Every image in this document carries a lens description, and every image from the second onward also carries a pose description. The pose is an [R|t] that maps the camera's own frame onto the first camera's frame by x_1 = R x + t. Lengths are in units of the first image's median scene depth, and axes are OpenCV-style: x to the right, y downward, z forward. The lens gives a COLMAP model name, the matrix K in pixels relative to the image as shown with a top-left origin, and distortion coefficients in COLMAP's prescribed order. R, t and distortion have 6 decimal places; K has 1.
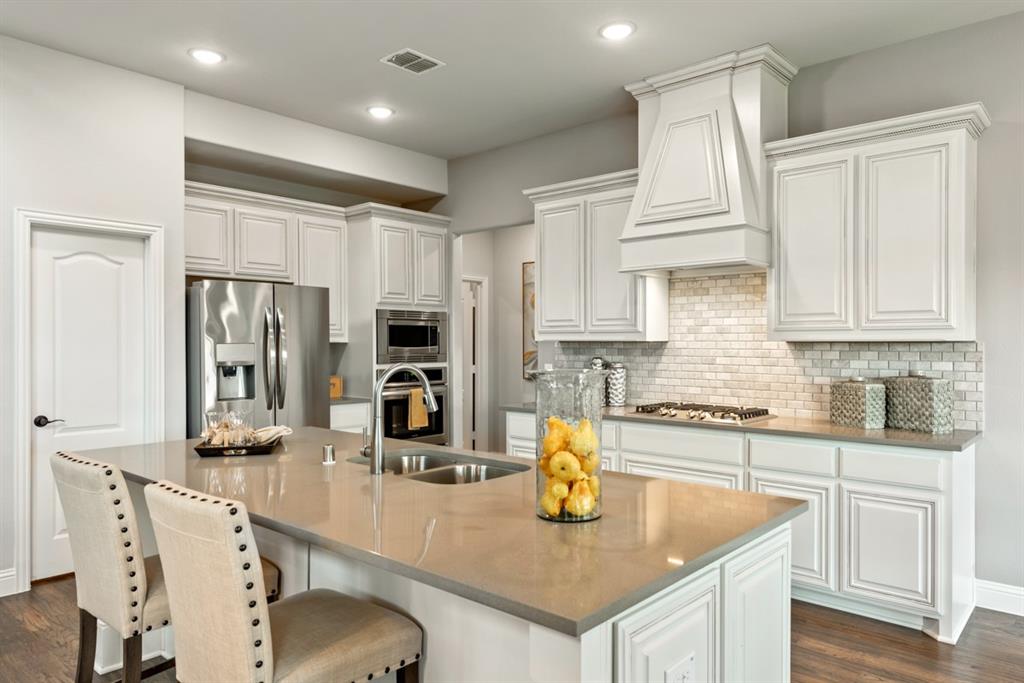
lens RADIAL K [[675.5, 0, 532.0], [0, 675.5, 346.2], [0, 0, 1]] dist [0.028275, -0.001087]
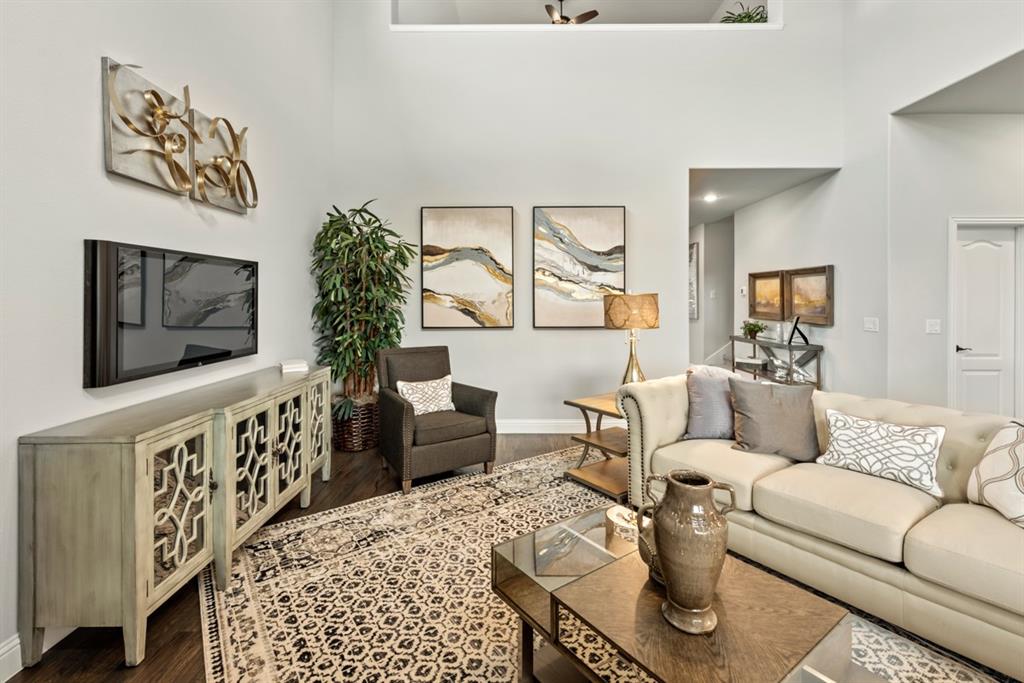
lens RADIAL K [[462.2, 0, 514.9], [0, 462.2, 297.7], [0, 0, 1]] dist [0.002730, 0.000013]
pose [[0.647361, -0.002076, -0.762181, -0.496340], [-0.004719, 0.999966, -0.006732, 0.002277], [0.762169, 0.007955, 0.647329, -0.432216]]
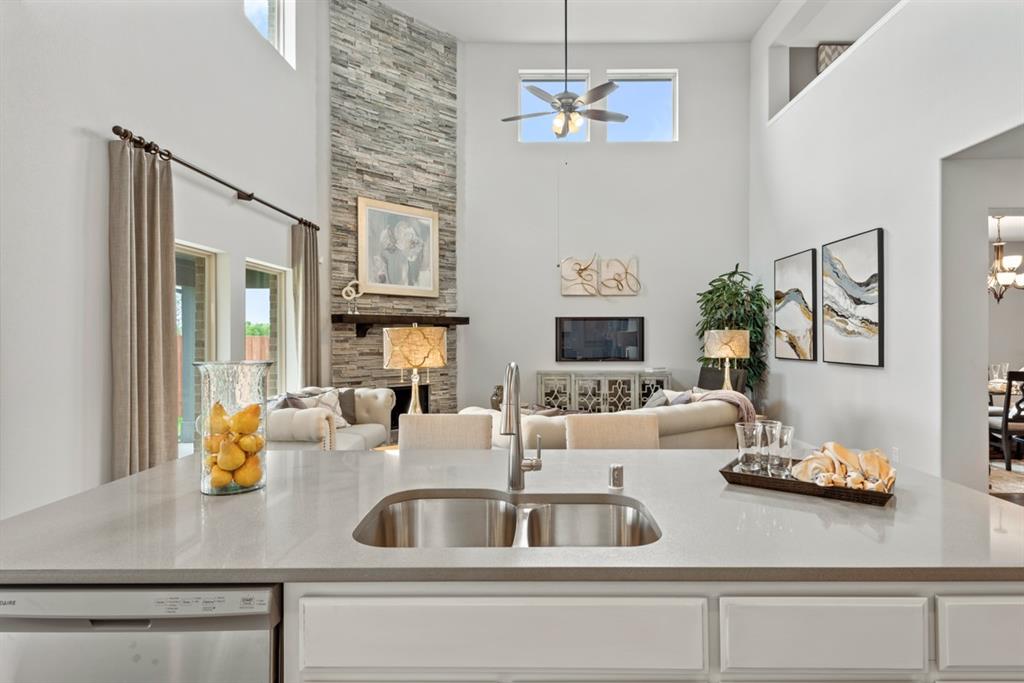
lens RADIAL K [[544.8, 0, 528.4], [0, 544.8, 336.5], [0, 0, 1]] dist [0.012131, -0.000983]
pose [[-0.759341, 0.002479, -0.650688, 0.113355], [-0.002450, 0.999975, 0.006668, -0.004391], [0.650688, 0.006658, -0.759316, 0.839427]]
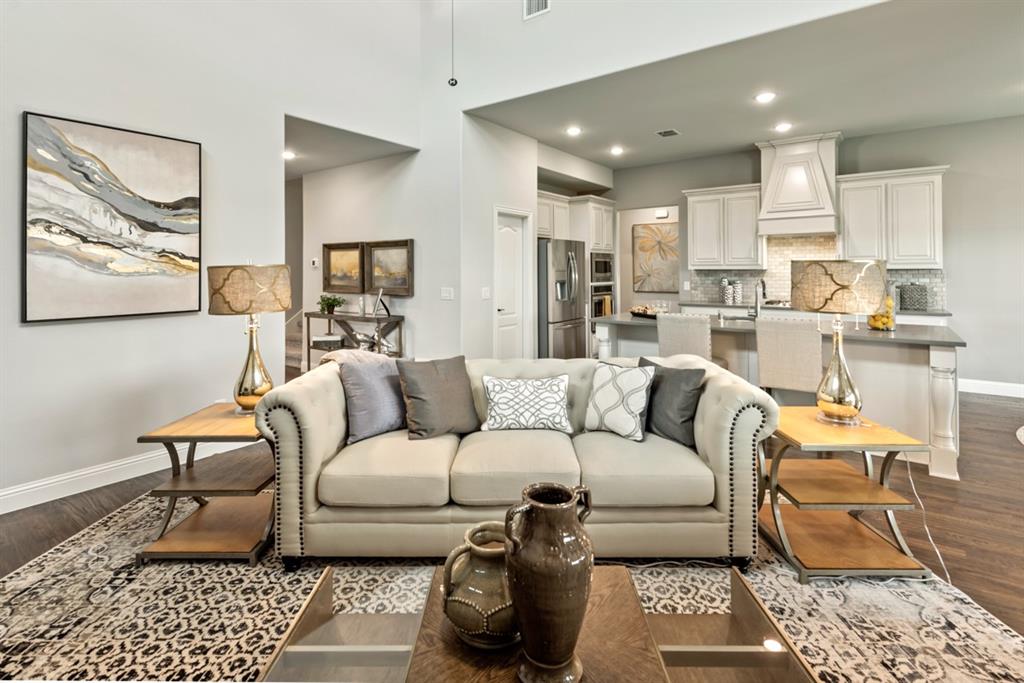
lens RADIAL K [[495.0, 0, 509.4], [0, 495.0, 264.1], [0, 0, 1]] dist [0.008100, -0.000791]
pose [[0.997472, -0.002768, 0.071008, -0.691494], [0.004131, 0.999810, -0.019057, 0.001792], [-0.070942, 0.019302, 0.997294, -0.409210]]
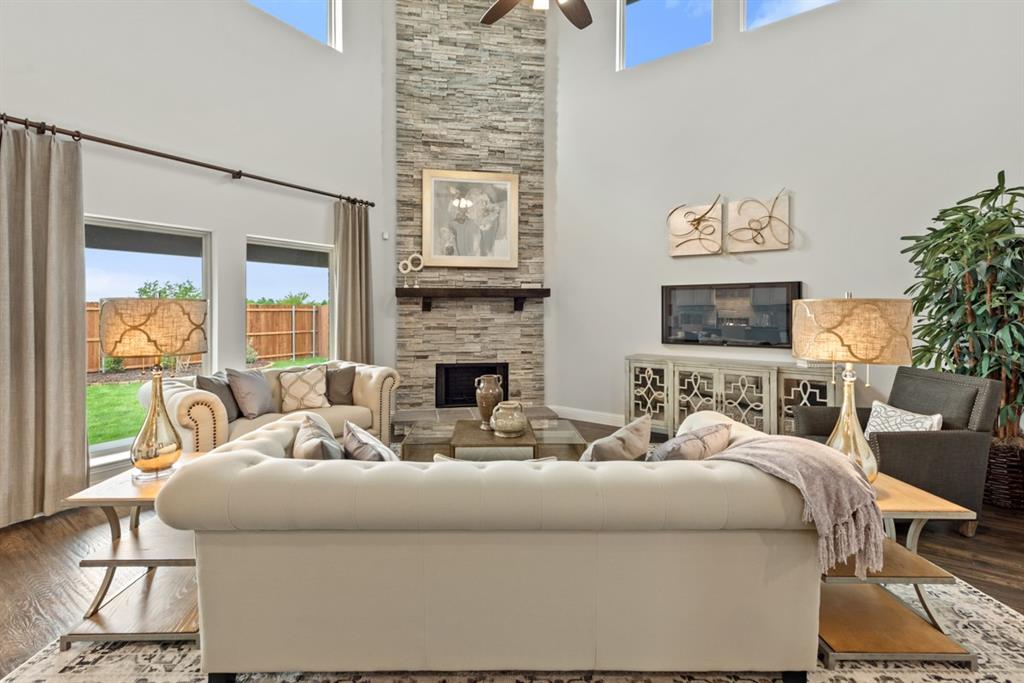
lens RADIAL K [[446.1, 0, 490.3], [0, 446.1, 313.0], [0, 0, 1]] dist [0.009237, -0.000093]
pose [[-0.995401, 0.000664, -0.095797, -0.584992], [-0.000796, 0.999884, 0.015199, -0.004575], [0.095796, 0.015205, -0.995285, 0.621795]]
